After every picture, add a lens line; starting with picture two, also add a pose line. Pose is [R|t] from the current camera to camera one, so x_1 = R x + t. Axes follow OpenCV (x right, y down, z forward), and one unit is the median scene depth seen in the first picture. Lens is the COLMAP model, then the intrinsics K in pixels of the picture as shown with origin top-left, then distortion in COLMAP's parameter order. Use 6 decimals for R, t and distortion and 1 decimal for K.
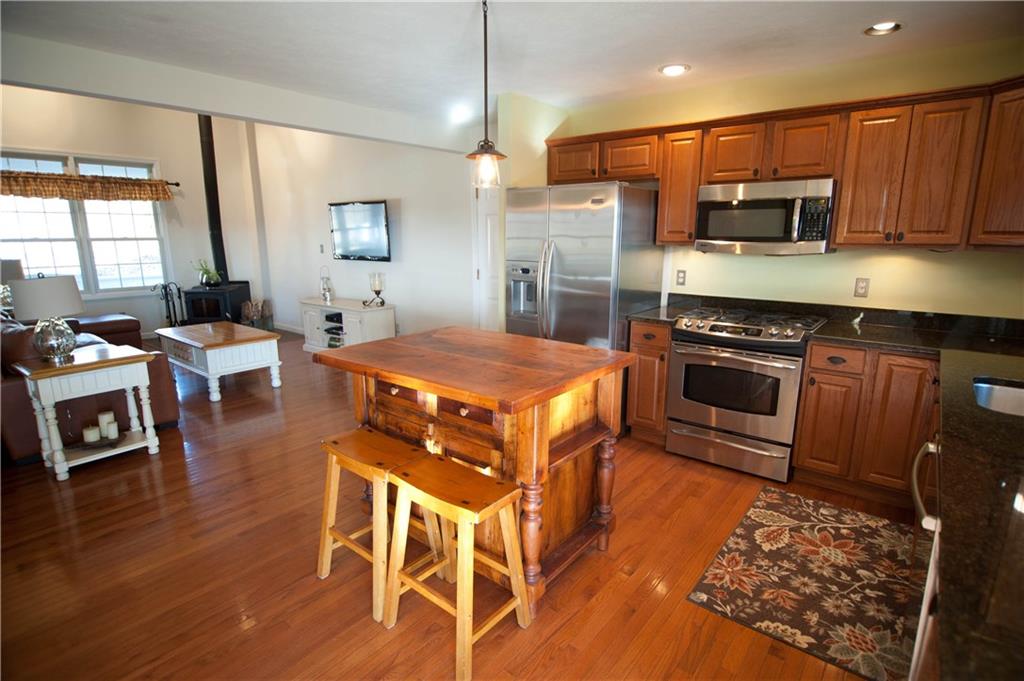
lens RADIAL K [[513.8, 0, 512.0], [0, 513.8, 340.5], [0, 0, 1]] dist [-0.004194, -0.001019]
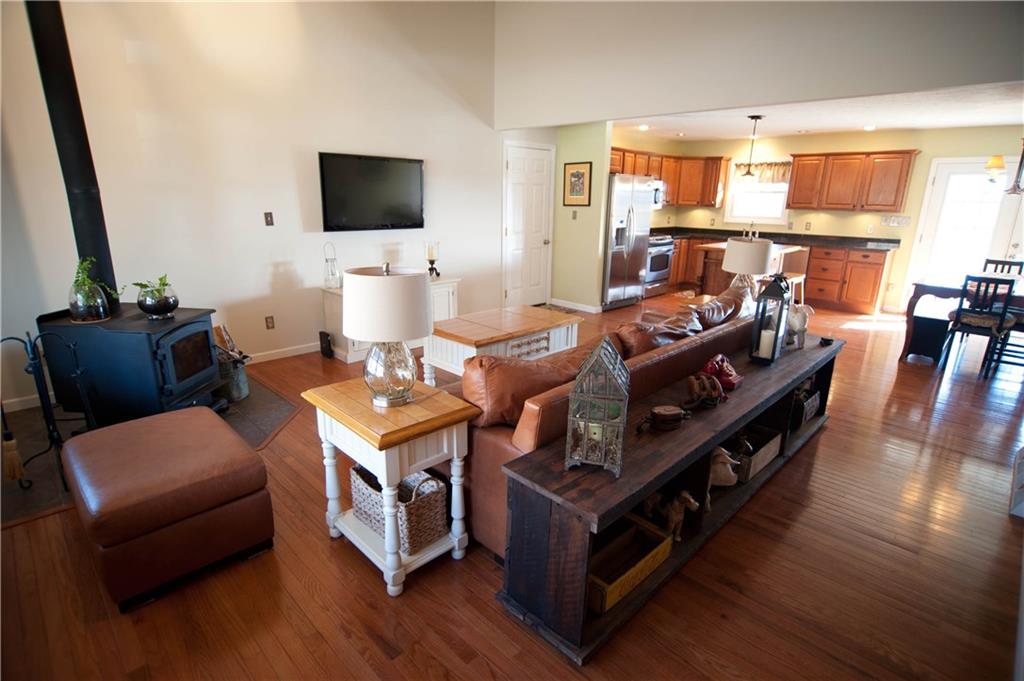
lens RADIAL K [[513.8, 0, 512.0], [0, 513.8, 340.5], [0, 0, 1]] dist [-0.004194, -0.001019]
pose [[0.119823, -0.262820, 0.957376, -2.232778], [0.184575, 0.953409, 0.238630, -0.292957], [-0.975487, 0.148114, 0.162750, 1.397390]]
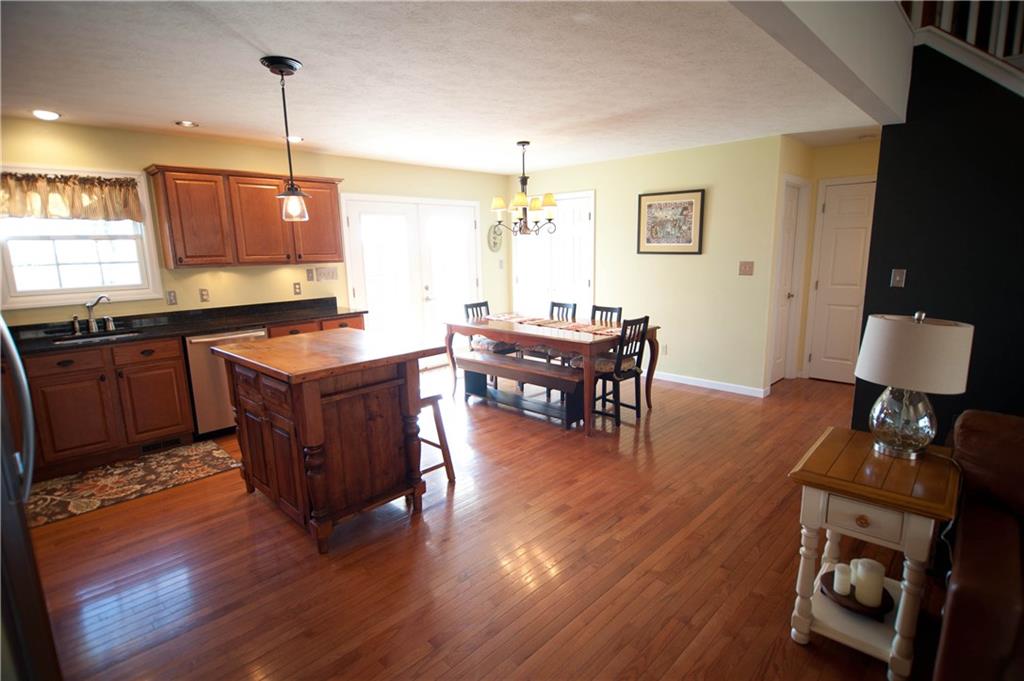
lens RADIAL K [[514.8, 0, 512.0], [0, 514.8, 340.5], [0, 0, 1]] dist [0.002288, 0.000402]
pose [[-0.994799, 0.004112, 0.101777, -0.514935], [0.042664, 0.924139, 0.379667, -0.355317], [-0.092494, 0.382035, -0.919508, 1.616682]]
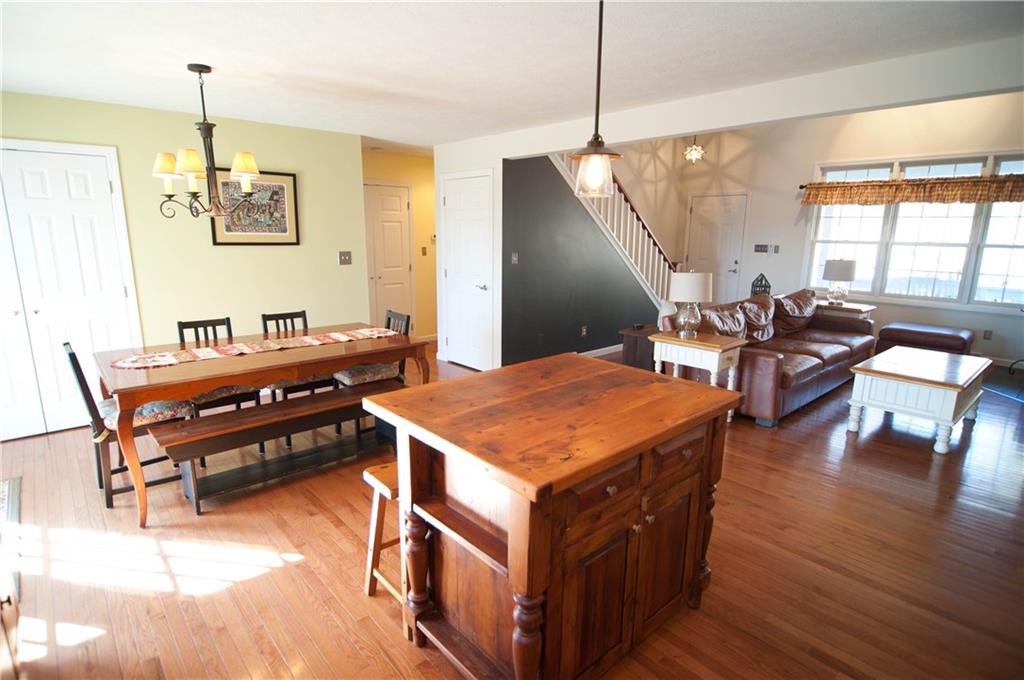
lens RADIAL K [[531.7, 0, 512.0], [0, 531.7, 340.0], [0, 0, 1]] dist [-0.006089, -0.001435]
pose [[-0.169906, 0.204574, -0.963993, 0.562502], [-0.209232, 0.948424, 0.238147, -0.187692], [0.962992, 0.242161, -0.118339, 0.749806]]
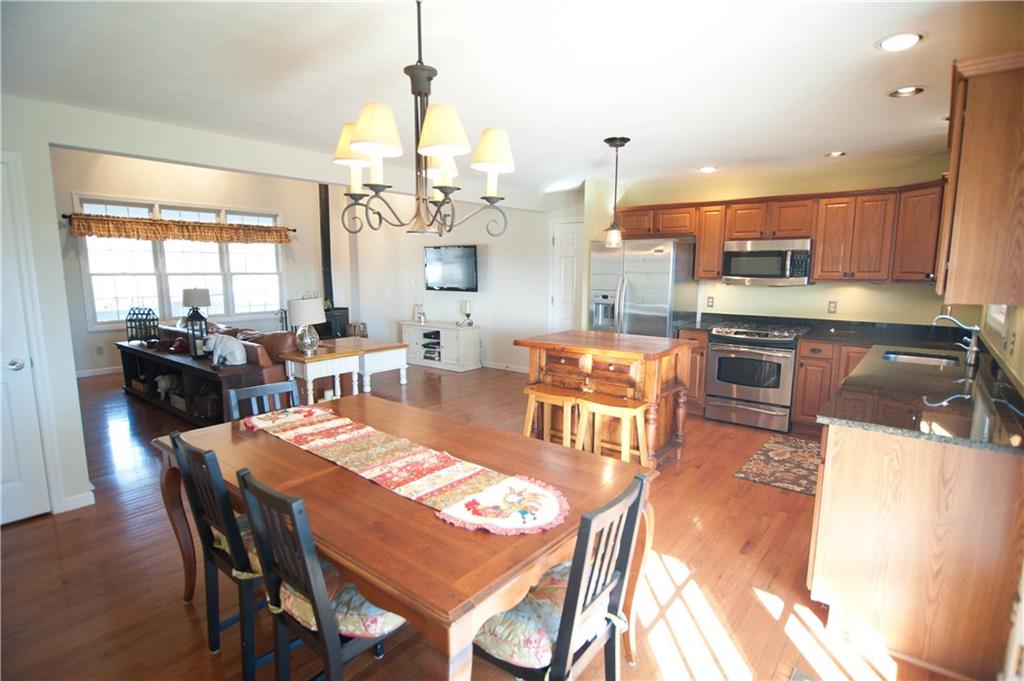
lens RADIAL K [[514.8, 0, 512.0], [0, 514.8, 340.5], [0, 0, 1]] dist [0.002288, 0.000402]
pose [[0.999993, 0.002690, 0.002639, -0.294616], [-0.002509, 0.997809, -0.066110, 0.105149], [-0.002811, 0.066102, 0.997809, -0.554790]]
